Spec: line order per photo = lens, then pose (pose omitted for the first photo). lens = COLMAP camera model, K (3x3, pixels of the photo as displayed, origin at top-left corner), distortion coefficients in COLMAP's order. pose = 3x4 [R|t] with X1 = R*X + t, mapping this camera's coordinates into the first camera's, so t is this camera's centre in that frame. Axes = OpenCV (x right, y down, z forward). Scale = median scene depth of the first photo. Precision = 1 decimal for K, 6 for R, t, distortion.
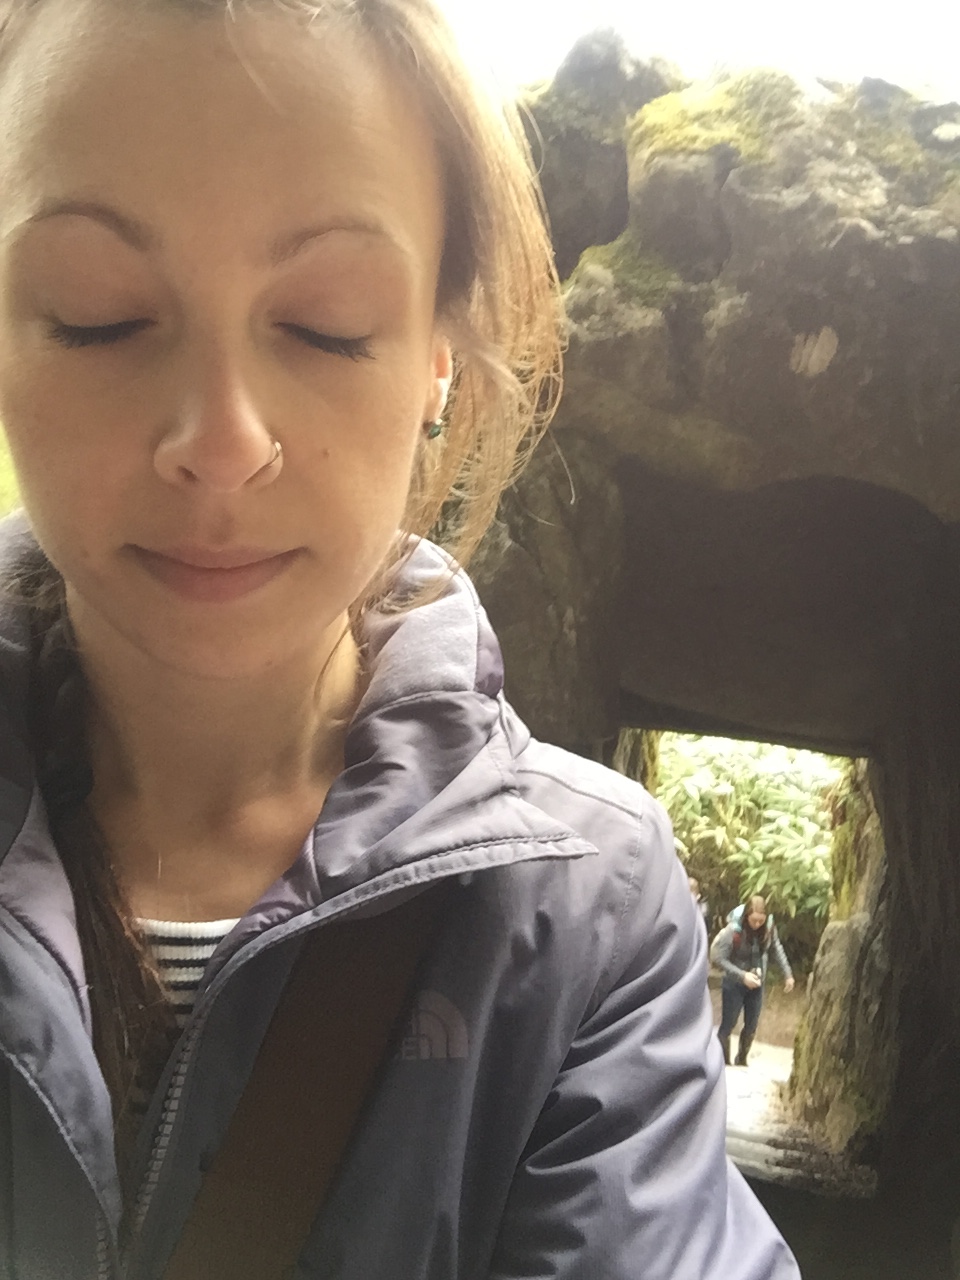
lens RADIAL K [[1221.3, 0, 480.1], [0, 1221.3, 639.8], [0, 0, 1]] dist [-0.006472, 0.000000]
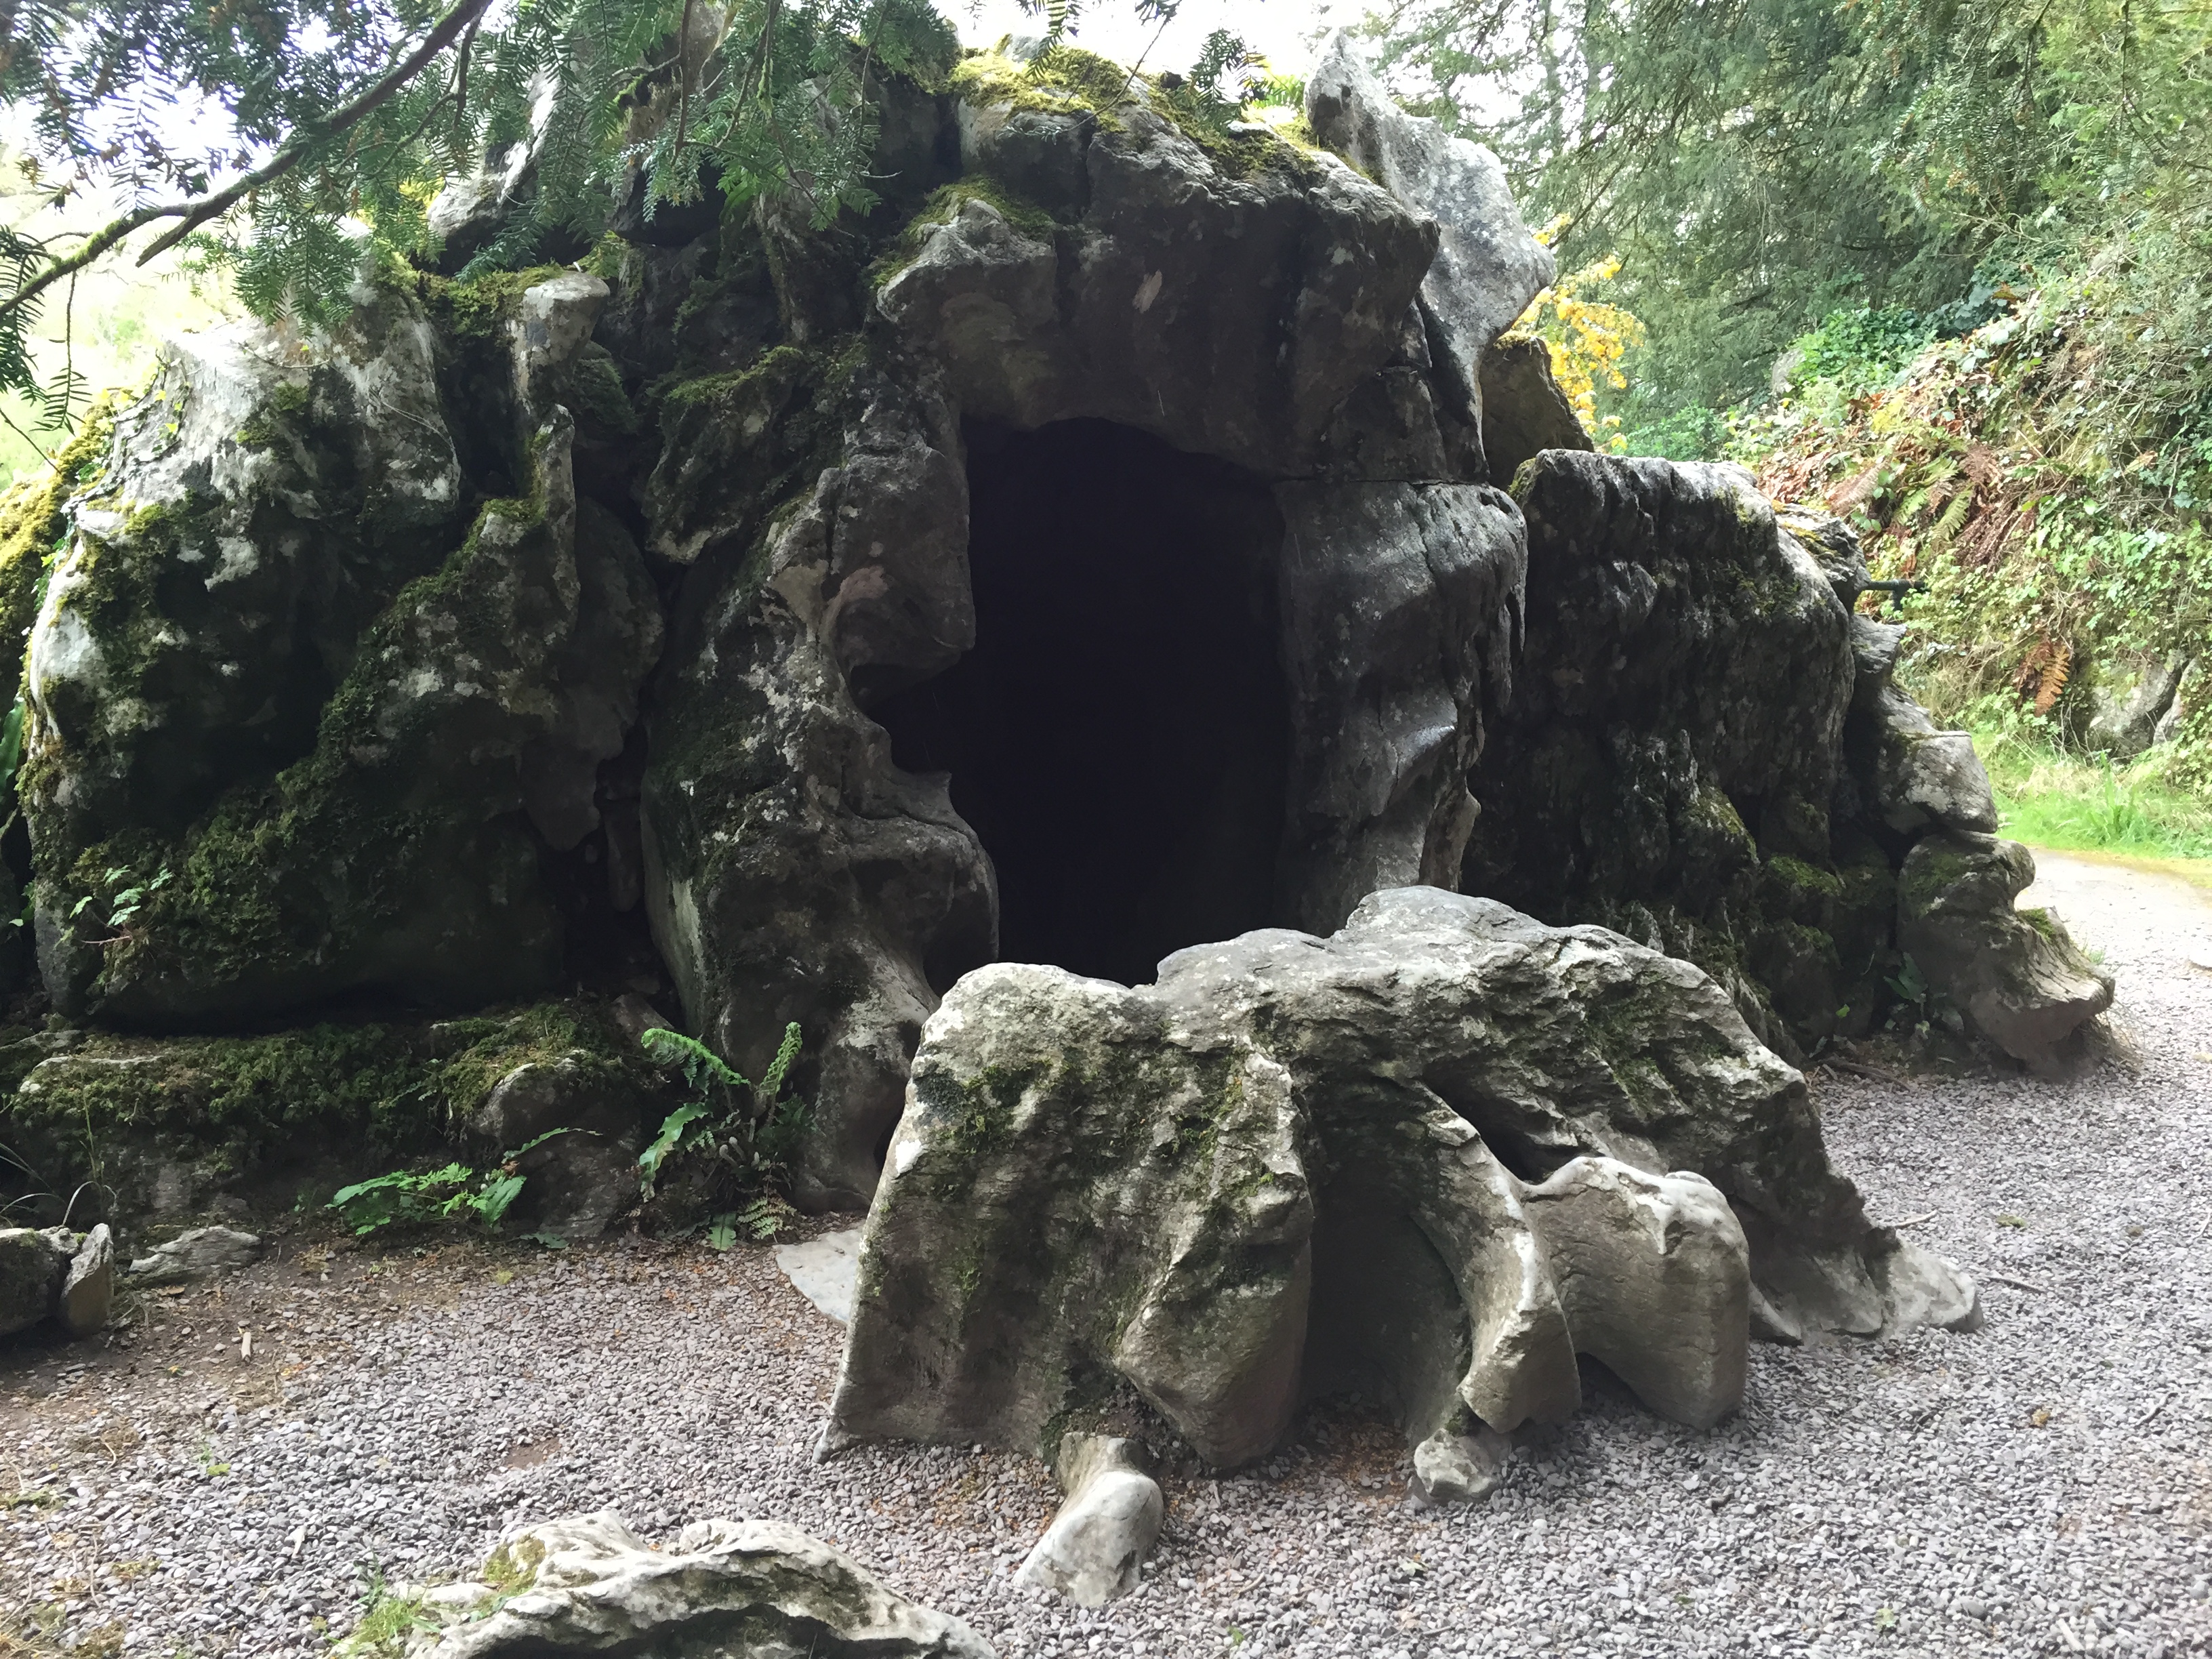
lens RADIAL K [[1864.9, 0, 1105.4], [0, 1864.9, 829.6], [0, 0, 1]] dist [0.000530, 0.000051]
pose [[0.747974, -0.099684, 0.656199, -1.064978], [0.135216, 0.990810, -0.003612, 0.306303], [-0.649809, 0.091430, 0.754579, -0.335296]]
